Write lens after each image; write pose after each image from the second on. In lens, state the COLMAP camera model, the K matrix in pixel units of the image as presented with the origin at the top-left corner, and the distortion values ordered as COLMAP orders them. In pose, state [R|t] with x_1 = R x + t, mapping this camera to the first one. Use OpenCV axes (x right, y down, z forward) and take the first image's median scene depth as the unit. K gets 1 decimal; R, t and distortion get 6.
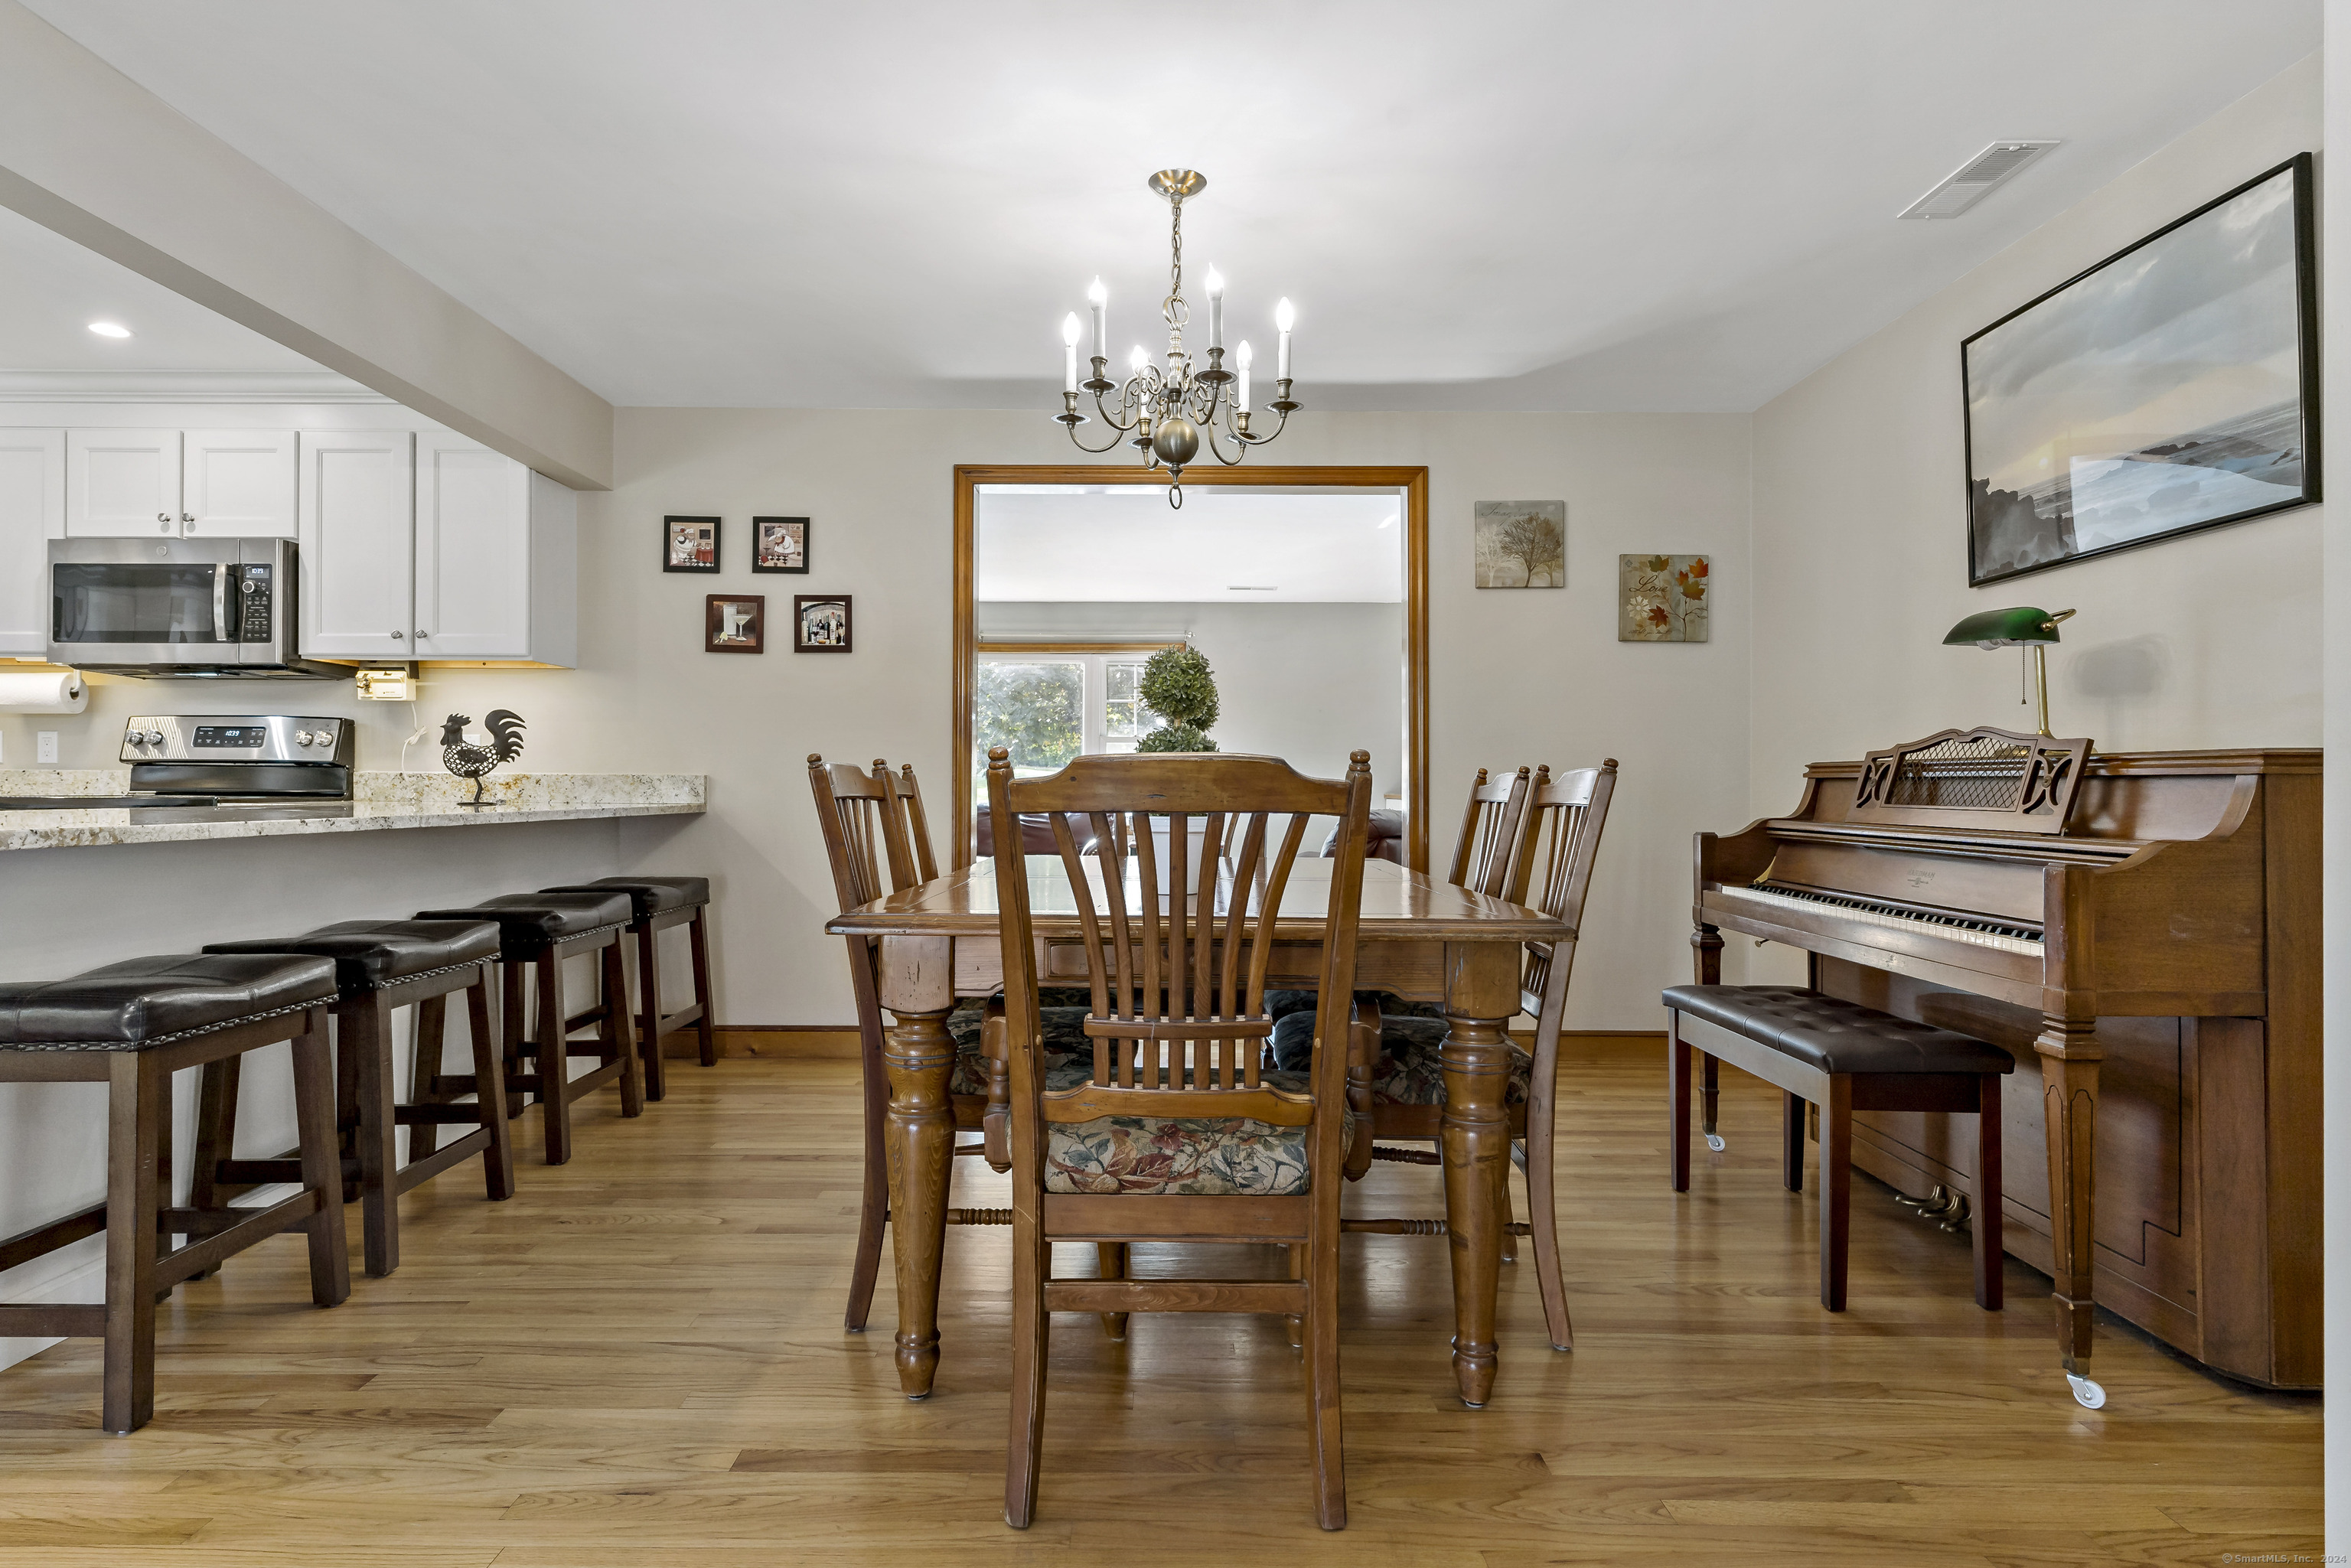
lens RADIAL K [[1263.3, 0, 1169.6], [0, 1263.3, 759.8], [0, 0, 1]] dist [-0.004205, 0.002926]
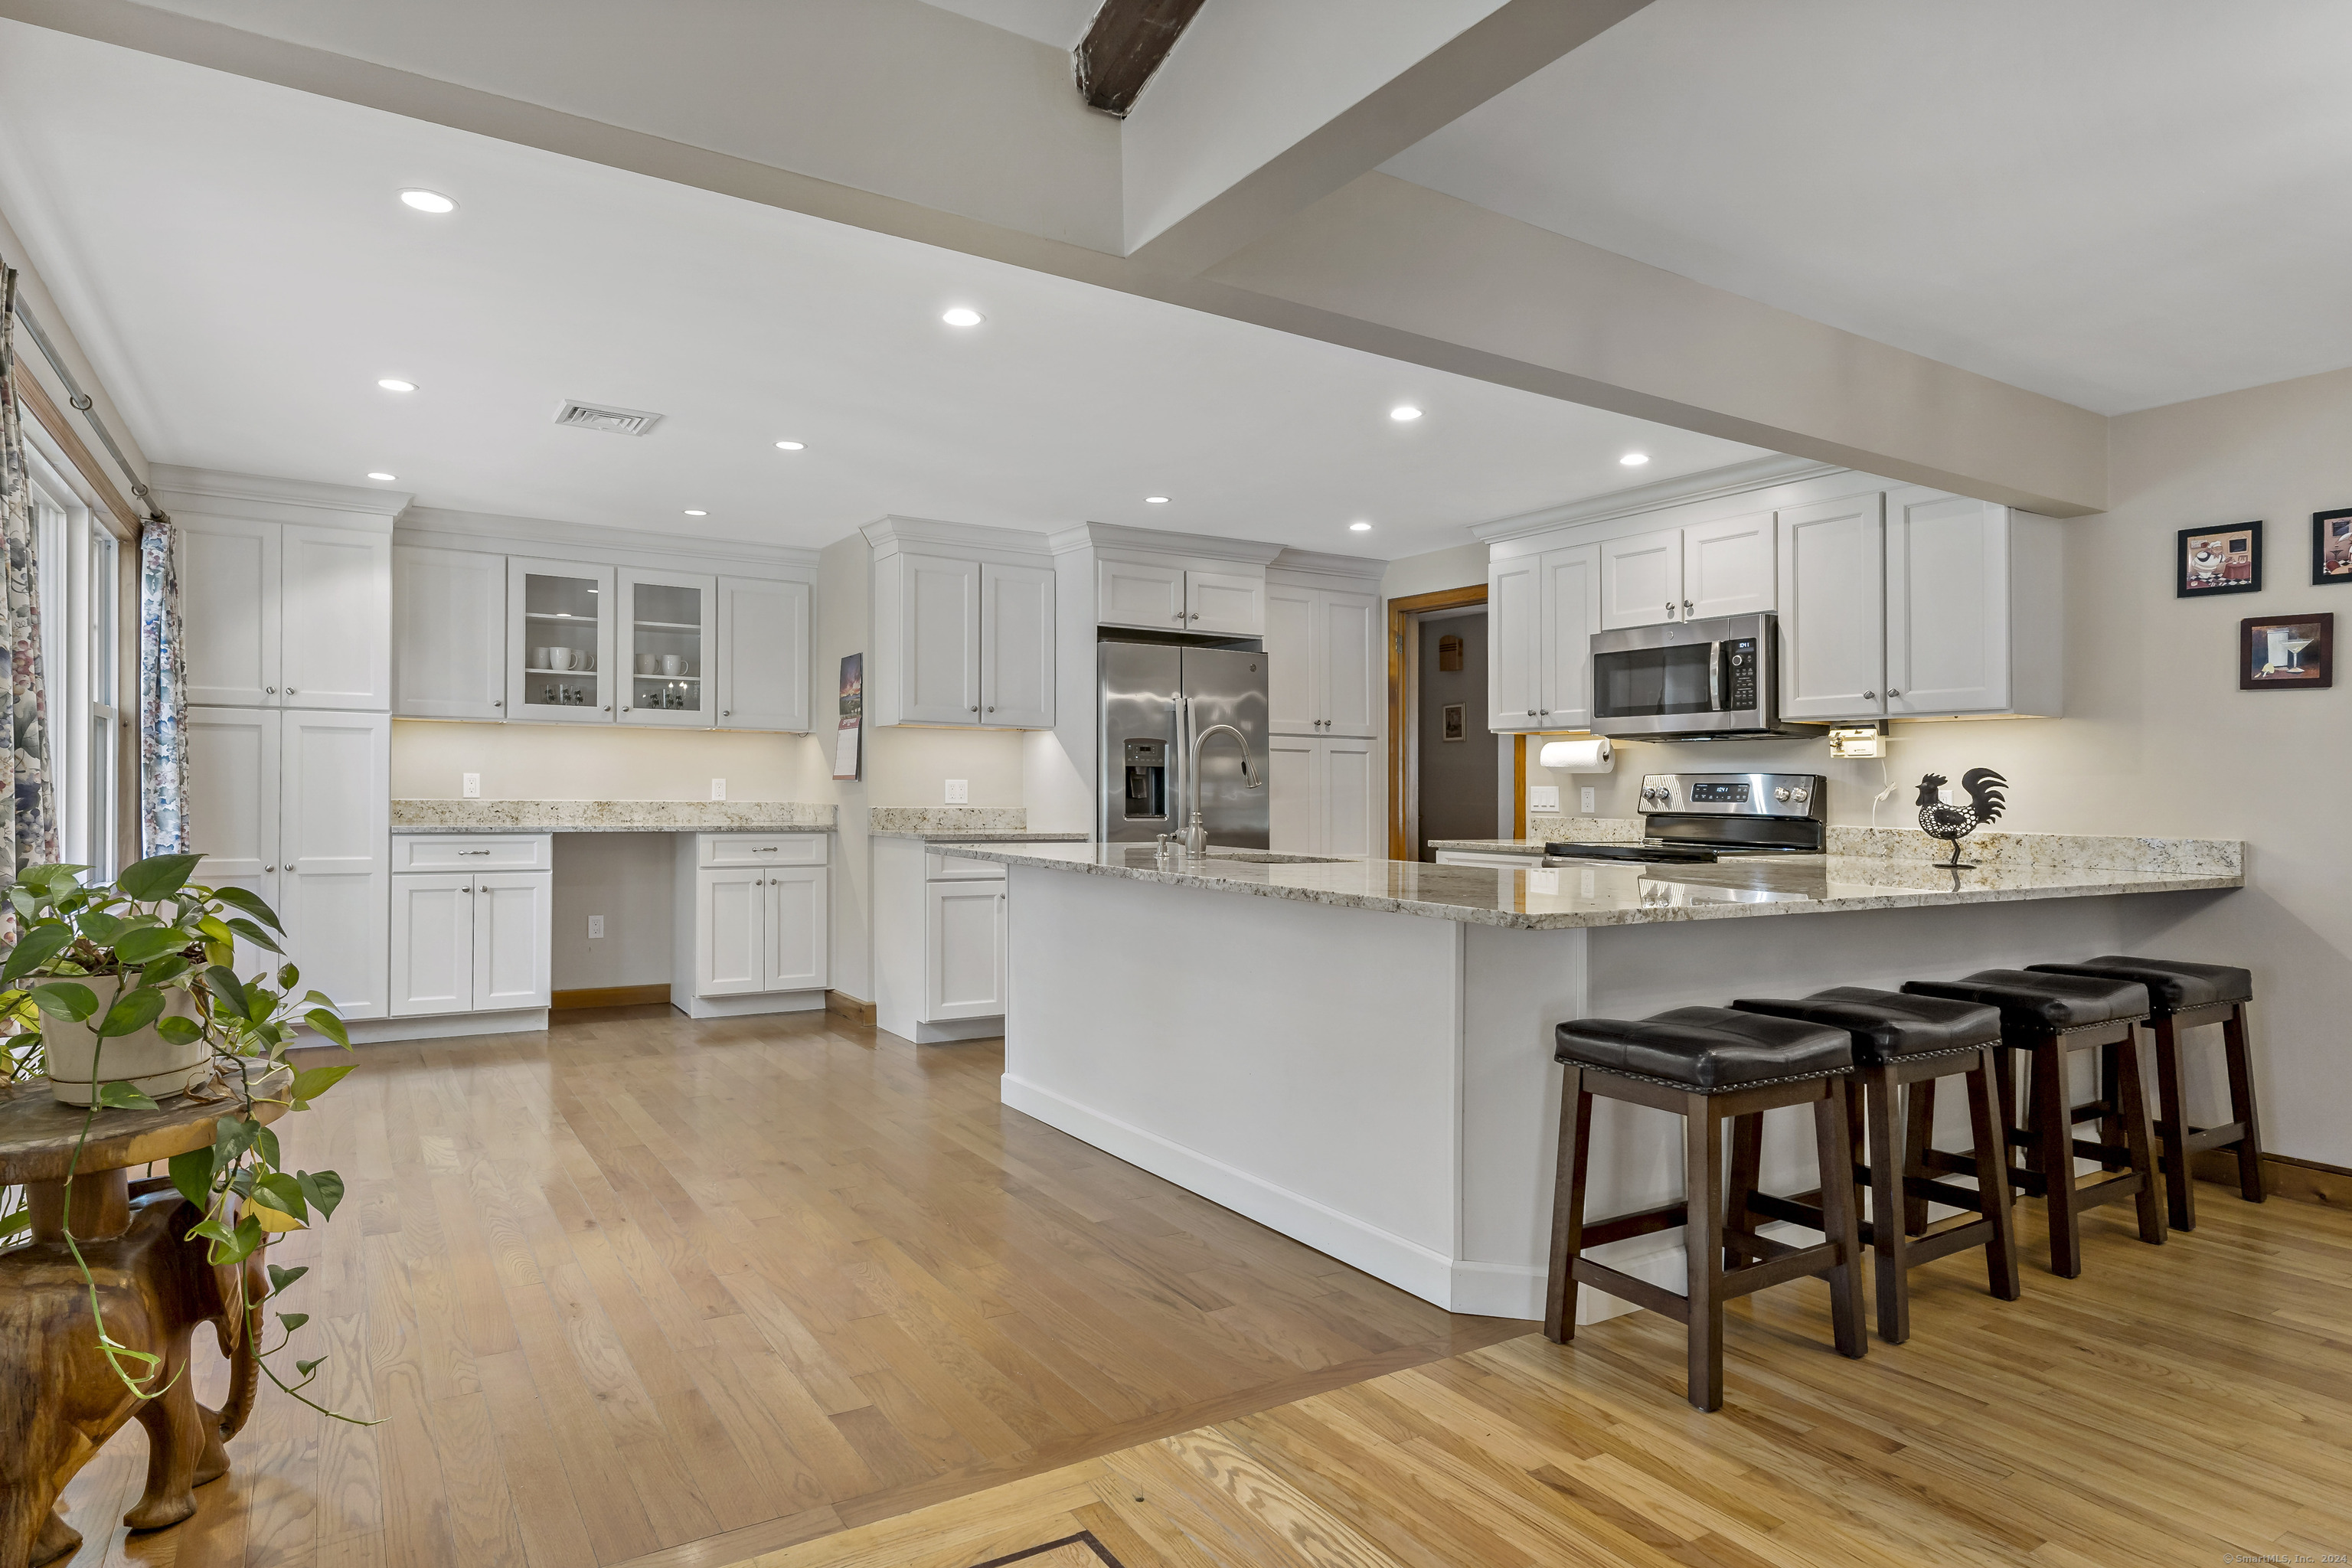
lens RADIAL K [[1325.6, 0, 1151.3], [0, 1325.6, 778.2], [0, 0, 1]] dist [0.007898, -0.002560]
pose [[0.526507, -0.006636, -0.850145, -0.008321], [0.007252, 0.999968, -0.003314, -0.032887], [0.850140, -0.004420, 0.526539, -0.054093]]
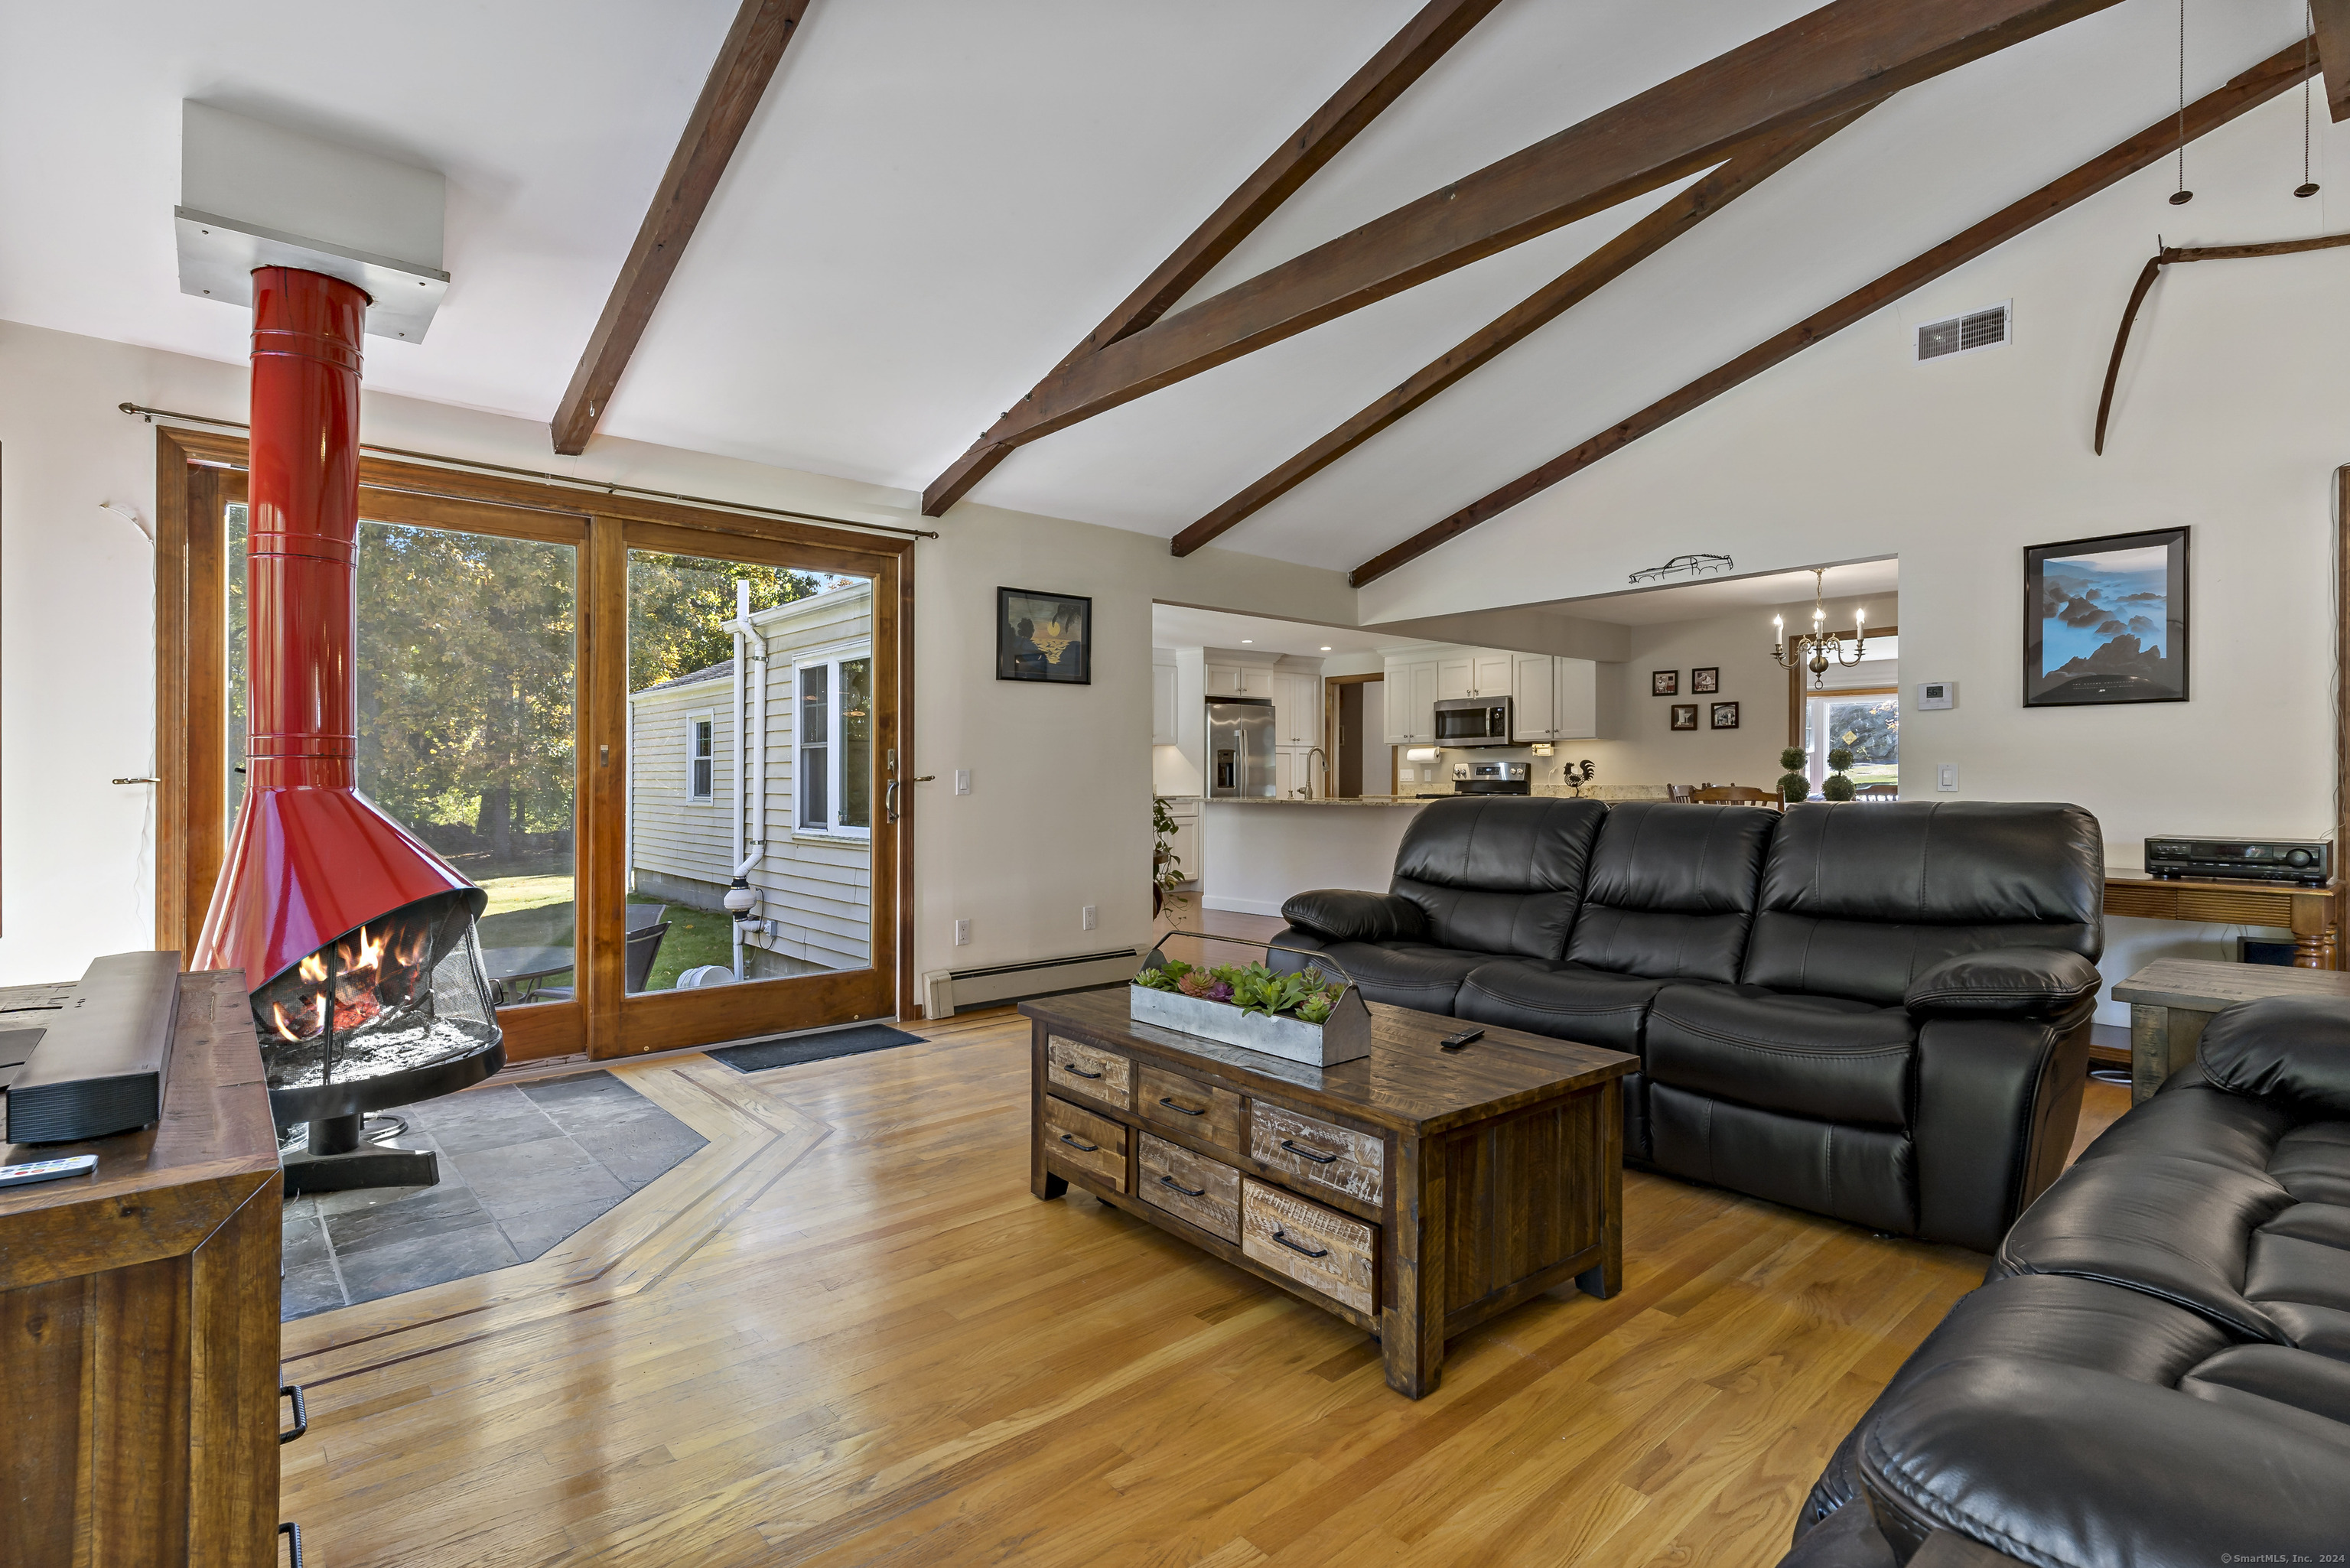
lens RADIAL K [[1141.6, 0, 1141.6], [0, 1141.6, 811.6], [0, 0, 1]] dist [0.003430, 0.000136]
pose [[0.647681, 0.014430, -0.761775, 0.628478], [0.021140, 0.999095, 0.036899, -0.038966], [0.761618, -0.040003, 0.646790, -1.142610]]
